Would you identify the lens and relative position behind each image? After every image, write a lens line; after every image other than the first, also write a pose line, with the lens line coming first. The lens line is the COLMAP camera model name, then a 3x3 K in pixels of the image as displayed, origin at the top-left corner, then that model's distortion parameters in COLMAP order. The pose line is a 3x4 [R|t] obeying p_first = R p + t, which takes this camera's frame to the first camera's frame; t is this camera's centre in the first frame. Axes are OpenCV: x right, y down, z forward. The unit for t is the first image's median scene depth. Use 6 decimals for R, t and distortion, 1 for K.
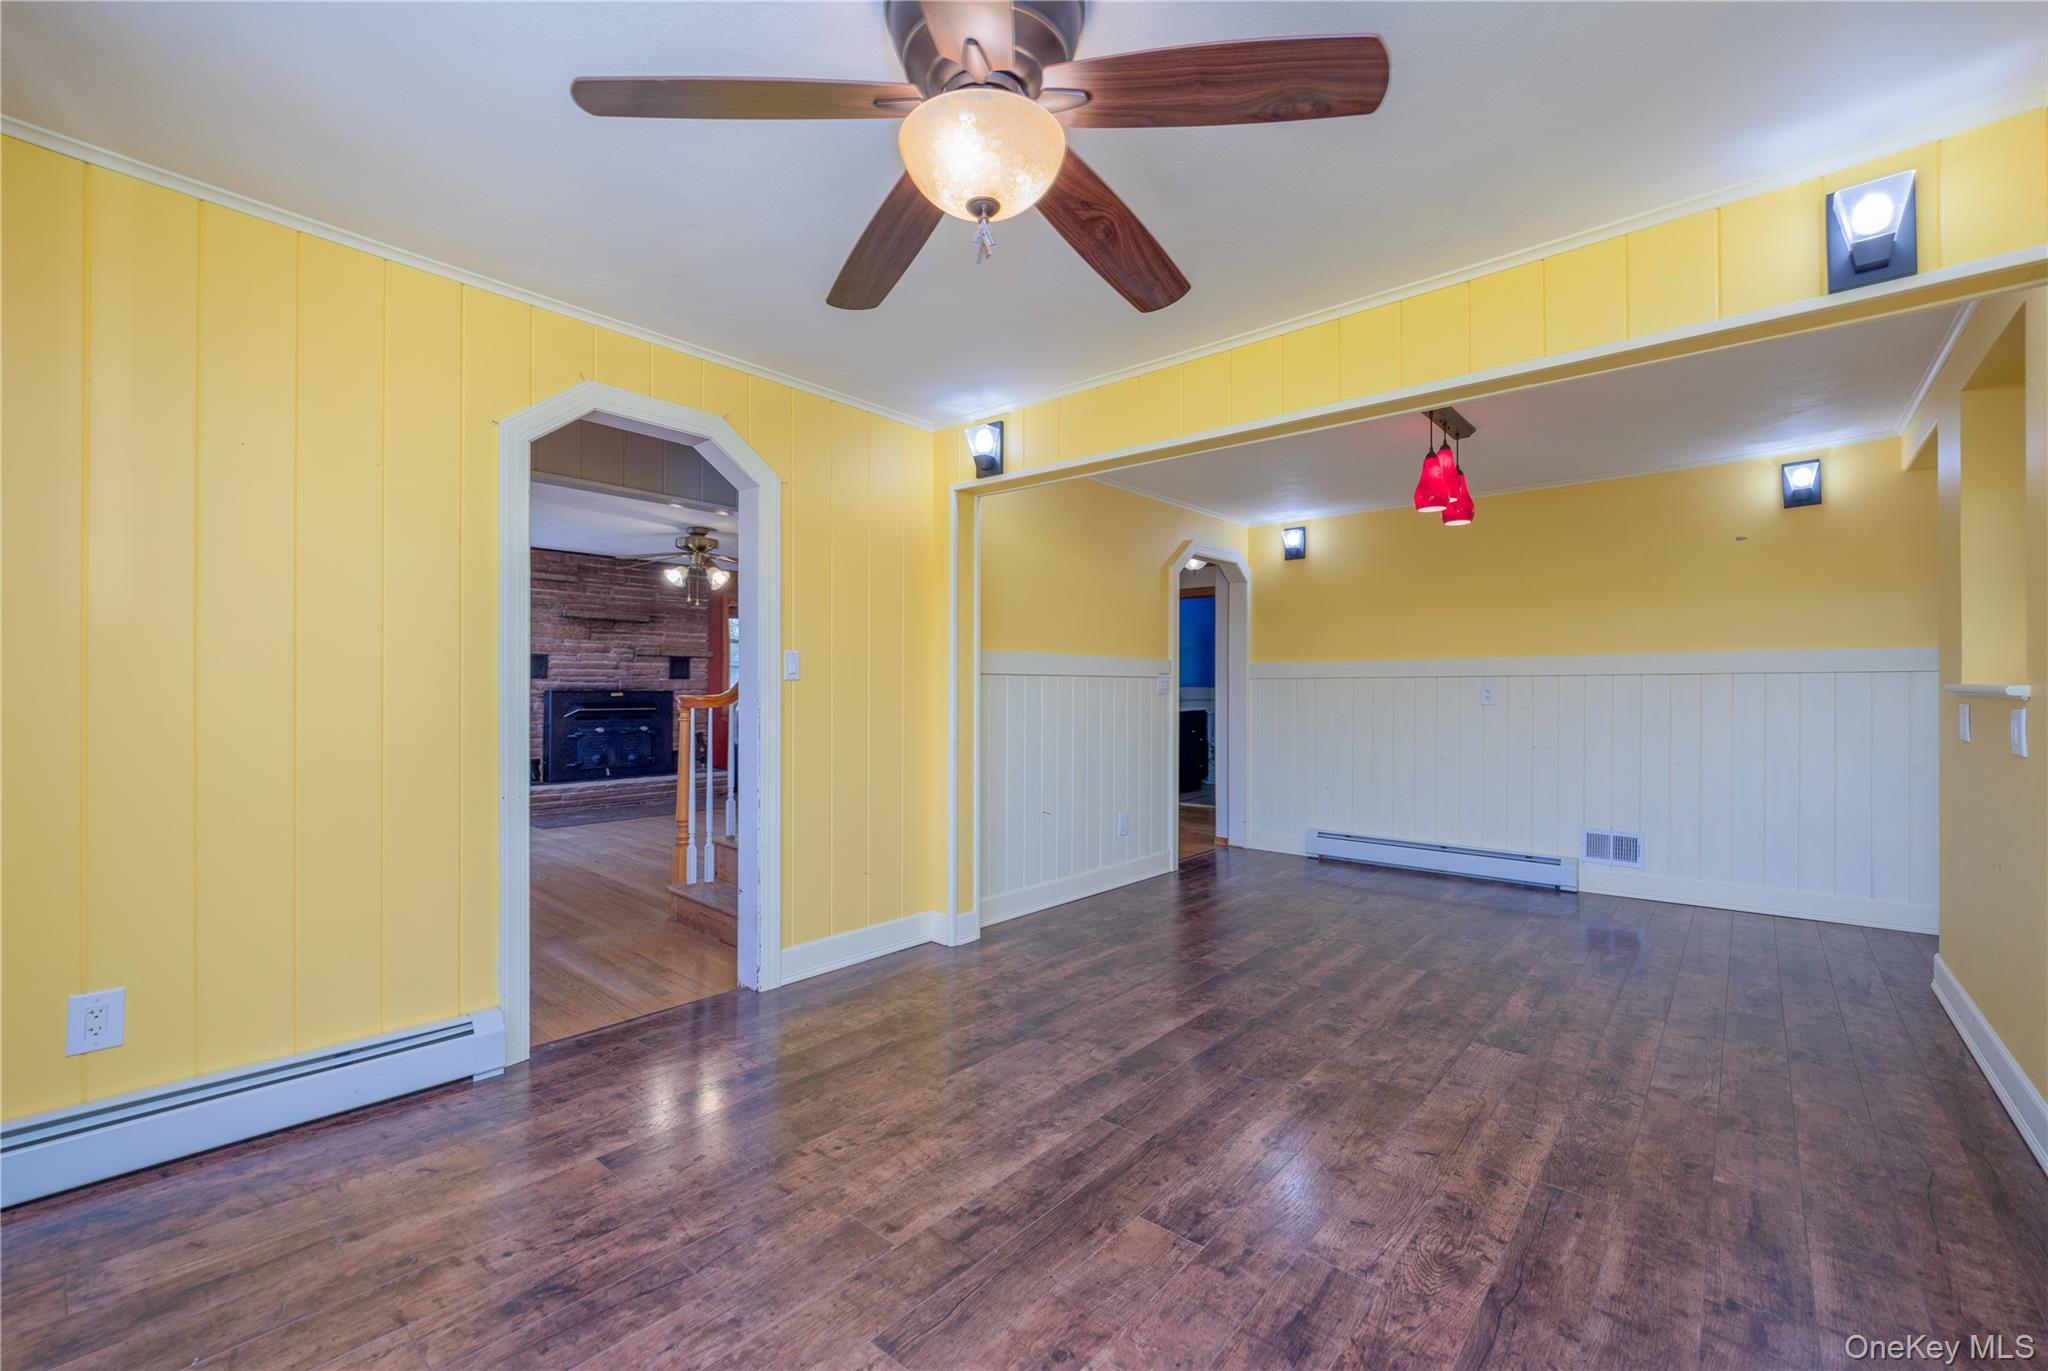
lens RADIAL K [[835.2, 0, 1020.2], [0, 835.2, 679.7], [0, 0, 1]] dist [-0.002085, -0.000041]
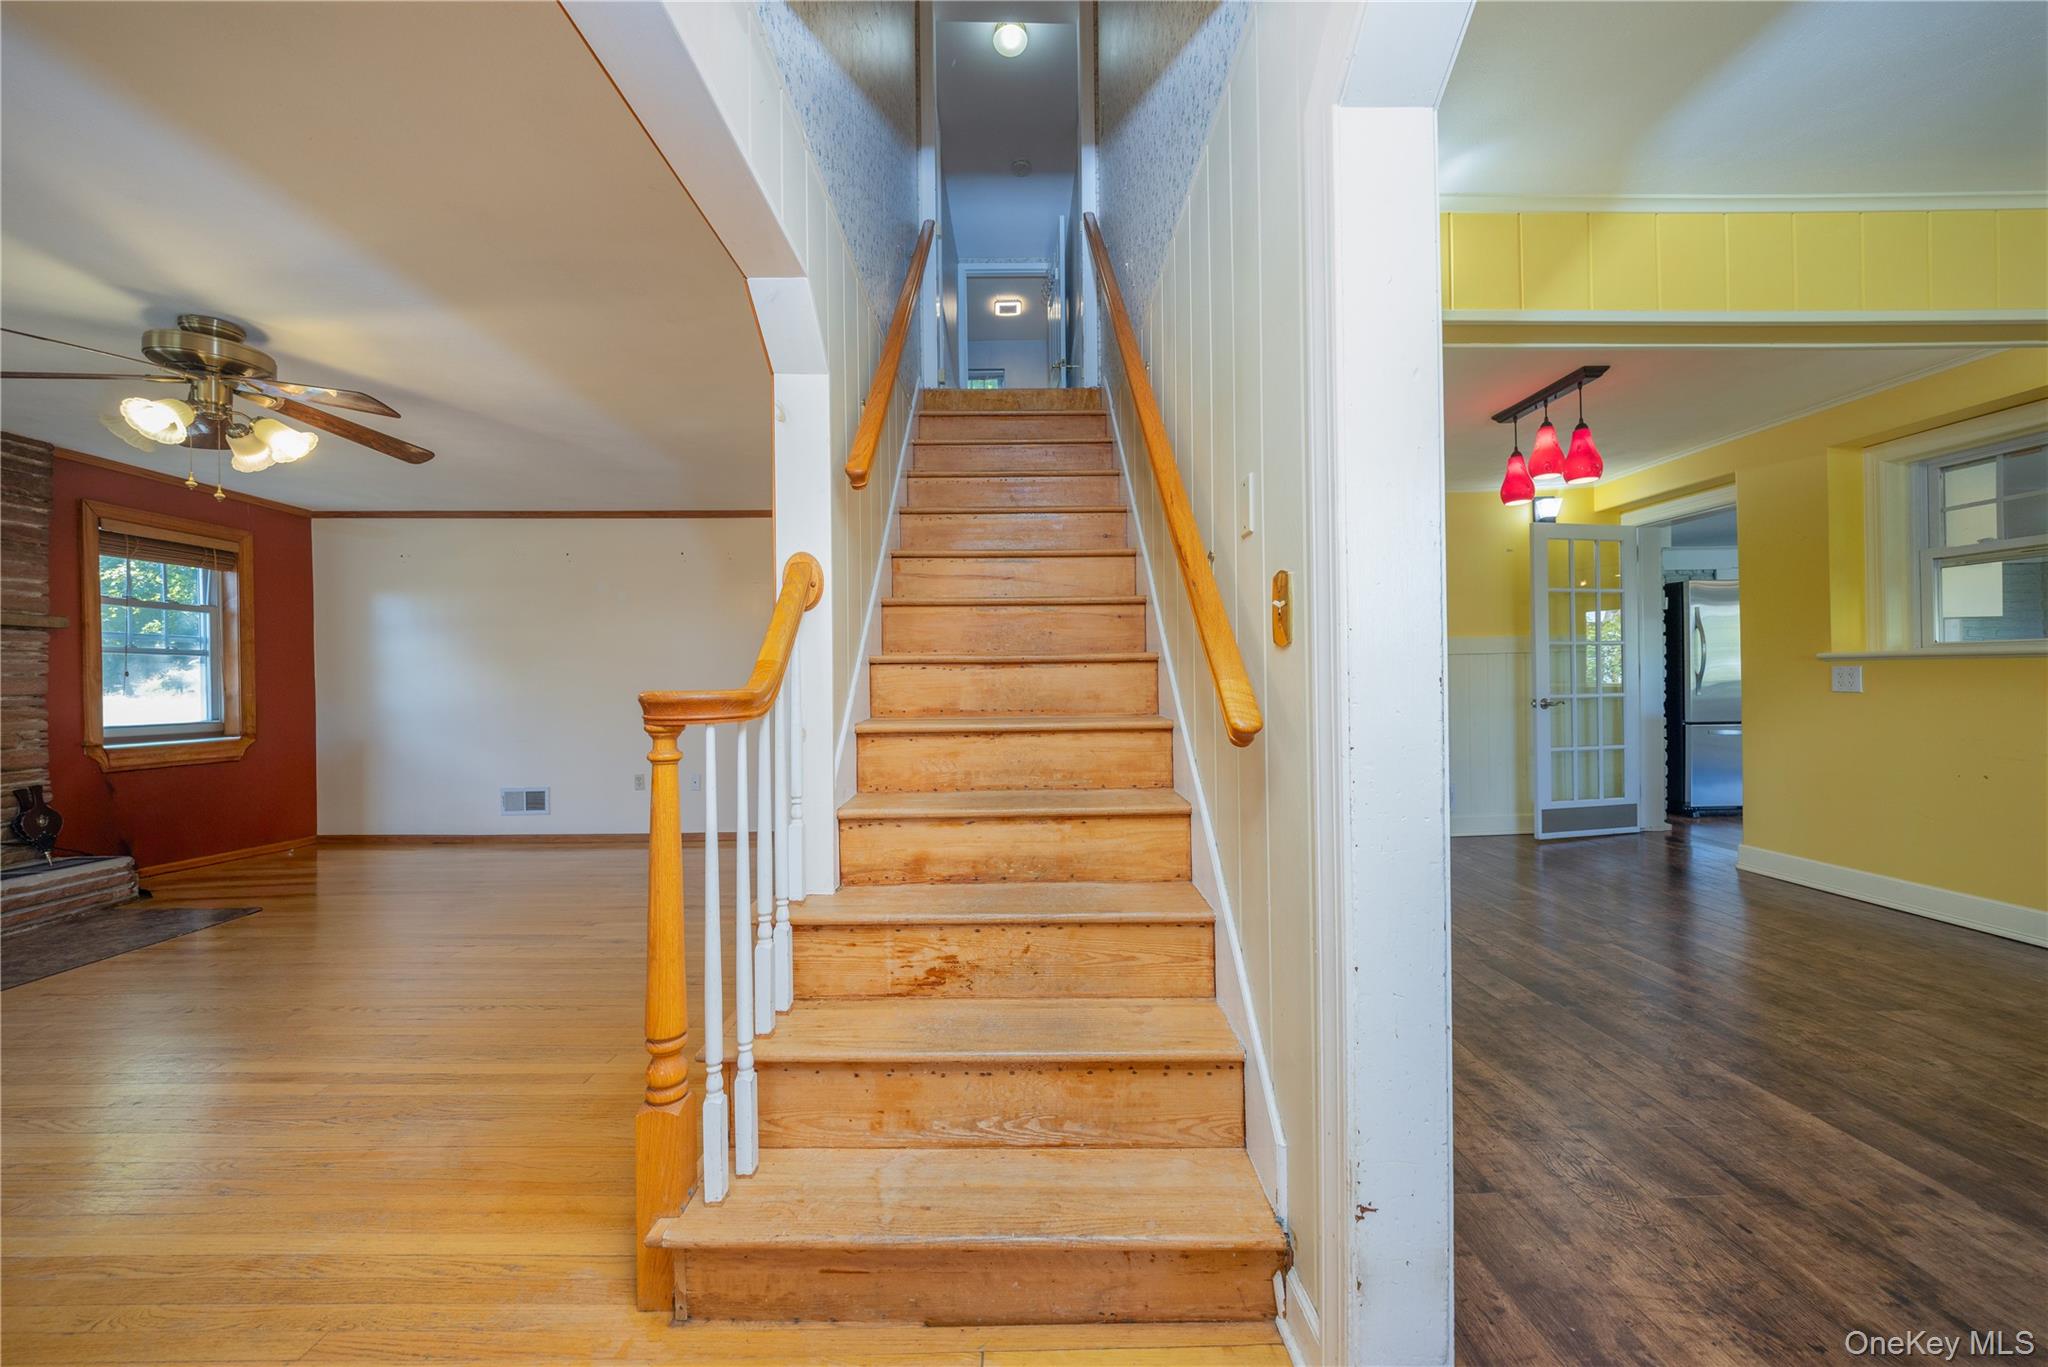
lens RADIAL K [[748.4, 0, 1026.7], [0, 748.4, 680.7], [0, 0, 1]] dist [-0.009324, 0.000074]
pose [[0.747418, -0.018773, 0.664089, -0.260638], [0.013826, 0.999824, 0.012702, 0.005927], [-0.664210, -0.000312, 0.747546, 0.339632]]
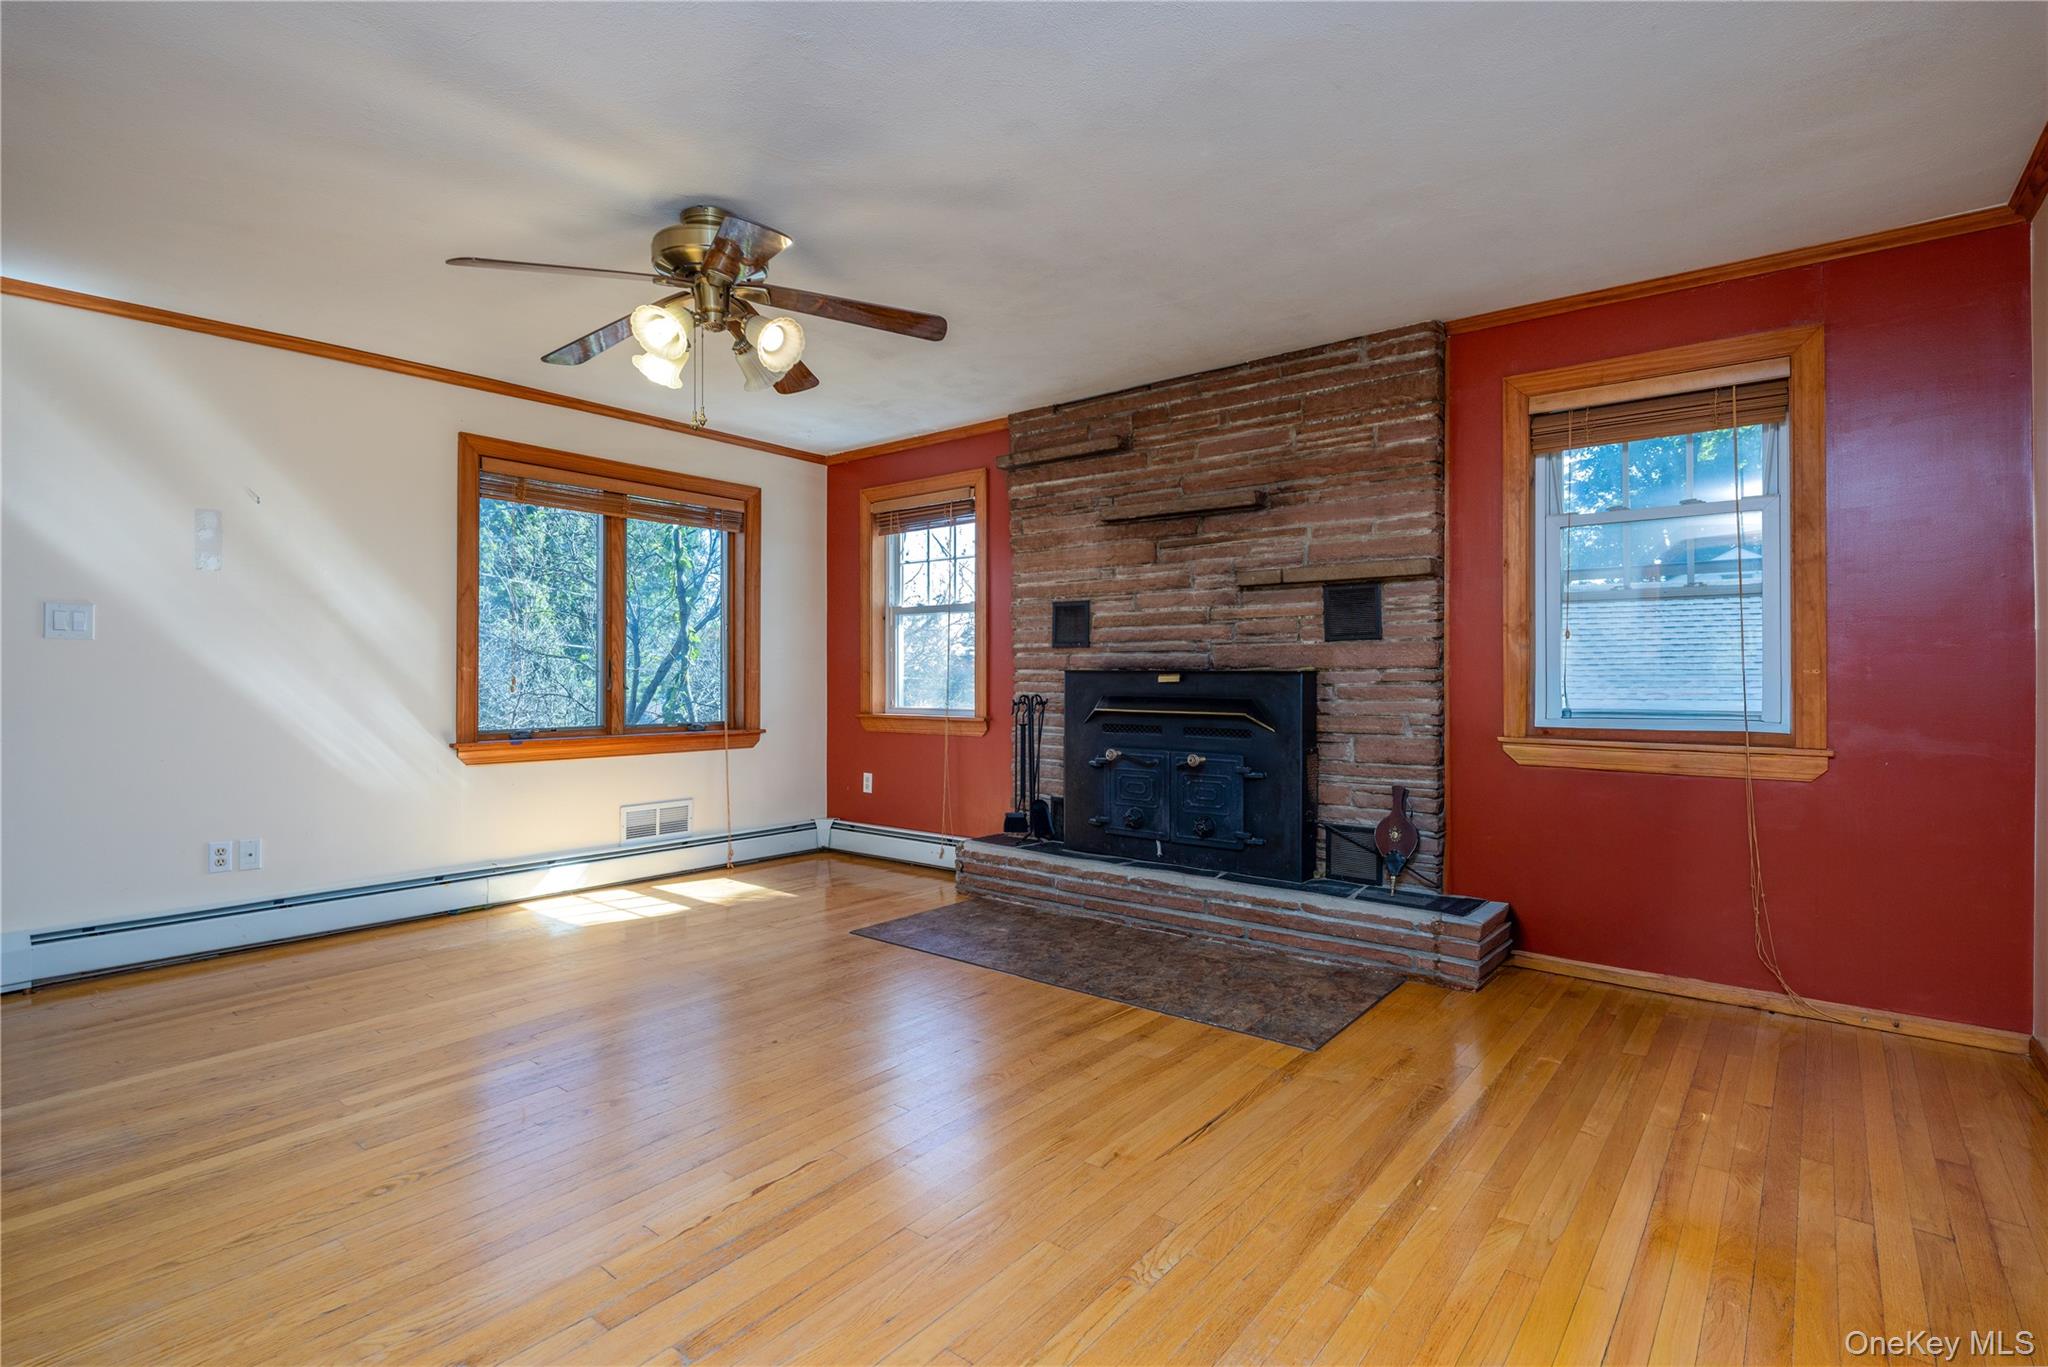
lens RADIAL K [[961.6, 0, 1023.5], [0, 961.6, 669.2], [0, 0, 1]] dist [-0.000231, -0.000029]
pose [[0.028624, -0.012706, -0.999509, 0.028087], [0.002586, 0.999917, -0.012637, 0.018867], [0.999587, -0.002223, 0.028655, 0.901701]]
